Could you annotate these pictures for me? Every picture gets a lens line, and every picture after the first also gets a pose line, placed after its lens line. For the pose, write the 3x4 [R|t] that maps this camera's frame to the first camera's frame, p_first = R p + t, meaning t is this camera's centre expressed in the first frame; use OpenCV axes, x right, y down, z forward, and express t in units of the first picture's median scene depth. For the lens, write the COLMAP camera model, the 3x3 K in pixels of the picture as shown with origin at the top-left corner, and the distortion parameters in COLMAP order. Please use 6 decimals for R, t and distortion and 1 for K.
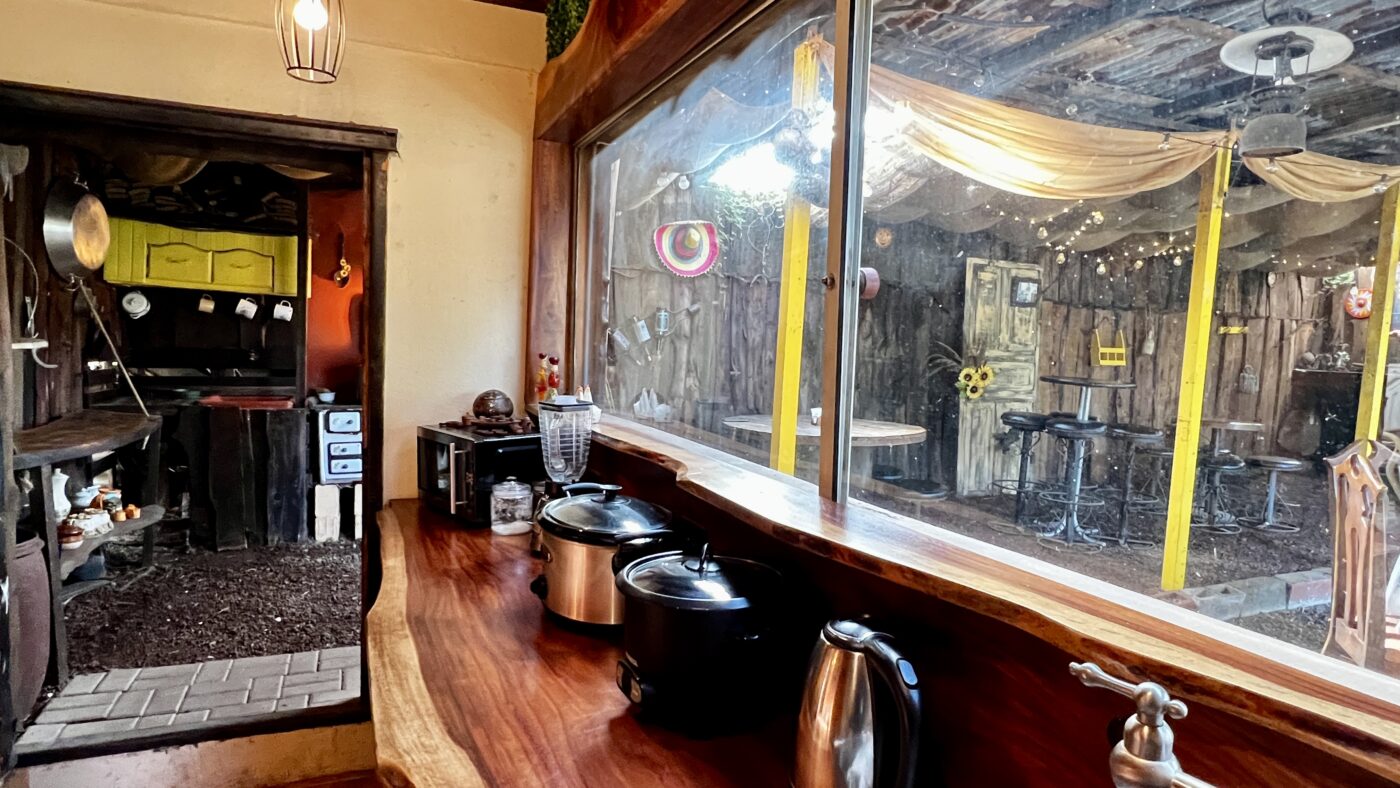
lens RADIAL K [[791.4, 0, 701.2], [0, 791.4, 392.9], [0, 0, 1]] dist [0.003509, -0.003340]
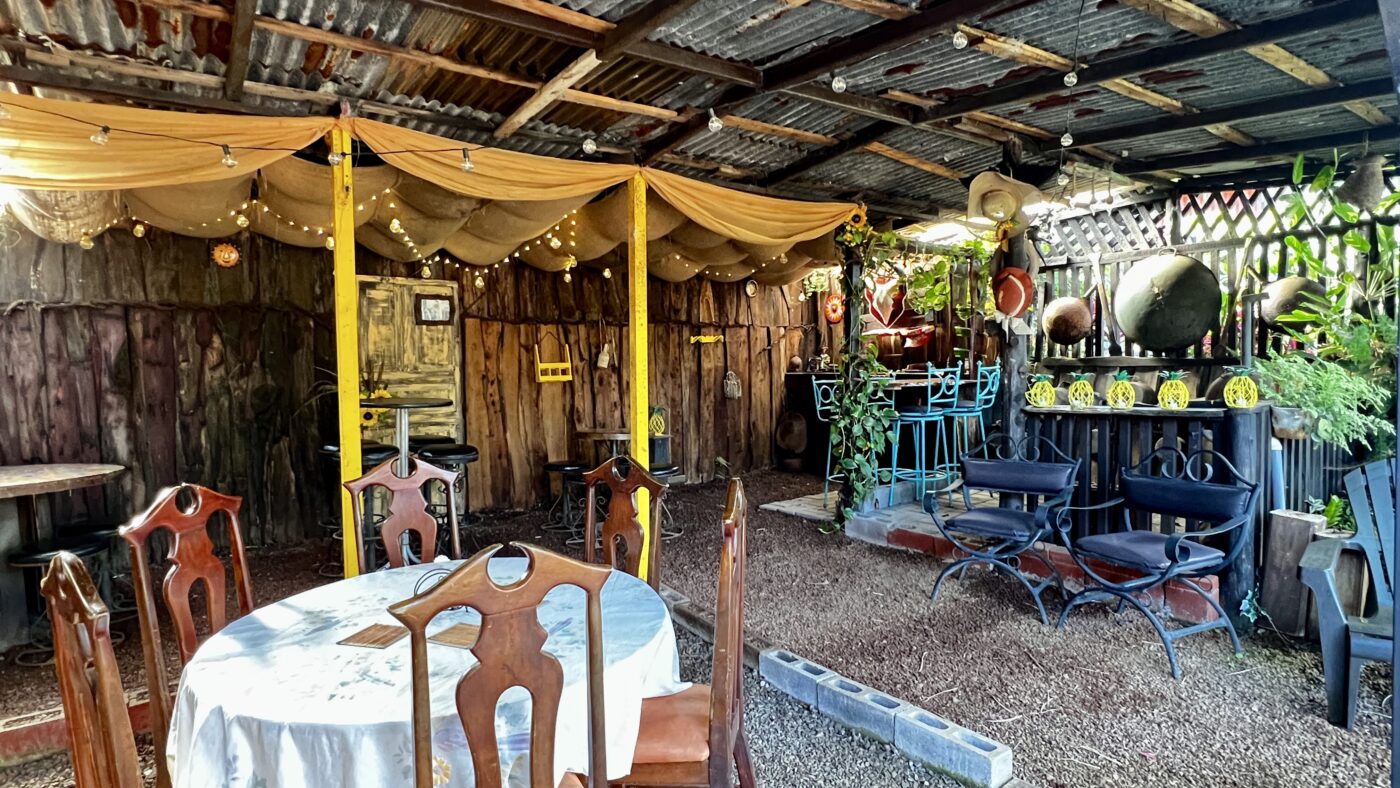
lens RADIAL K [[753.8, 0, 699.3], [0, 753.8, 393.3], [0, 0, 1]] dist [-0.000149, 0.002662]
pose [[0.976255, -0.063855, 0.206998, 0.706361], [0.071394, 0.997022, -0.029148, 0.029545], [-0.204520, 0.043234, 0.977907, 0.071791]]
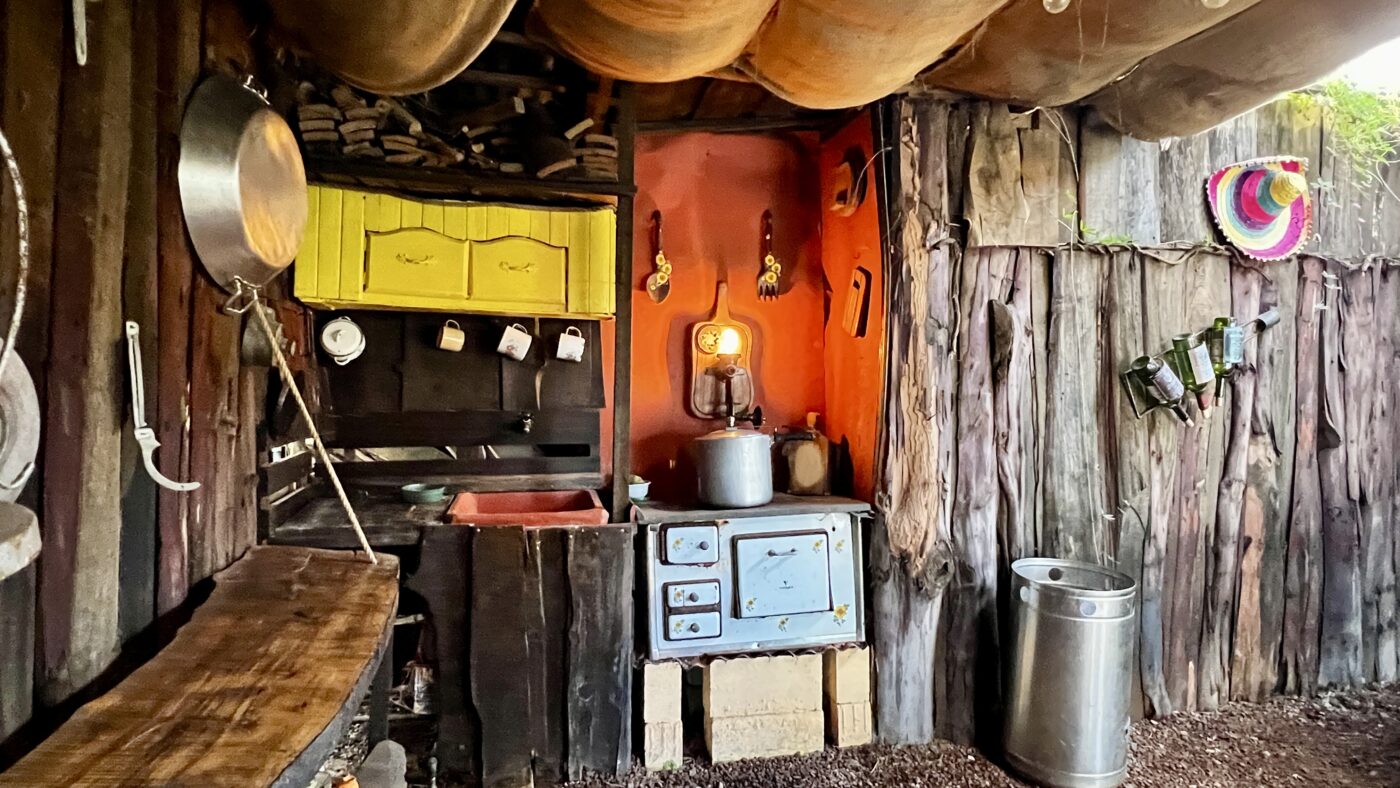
lens RADIAL K [[791.4, 0, 698.5], [0, 791.4, 392.7], [0, 0, 1]] dist [0.003509, -0.003340]
pose [[0.986309, -0.019548, -0.163743, -0.344364], [0.013569, 0.999203, -0.037550, -0.045418], [0.164346, 0.034814, 0.985788, 0.448360]]
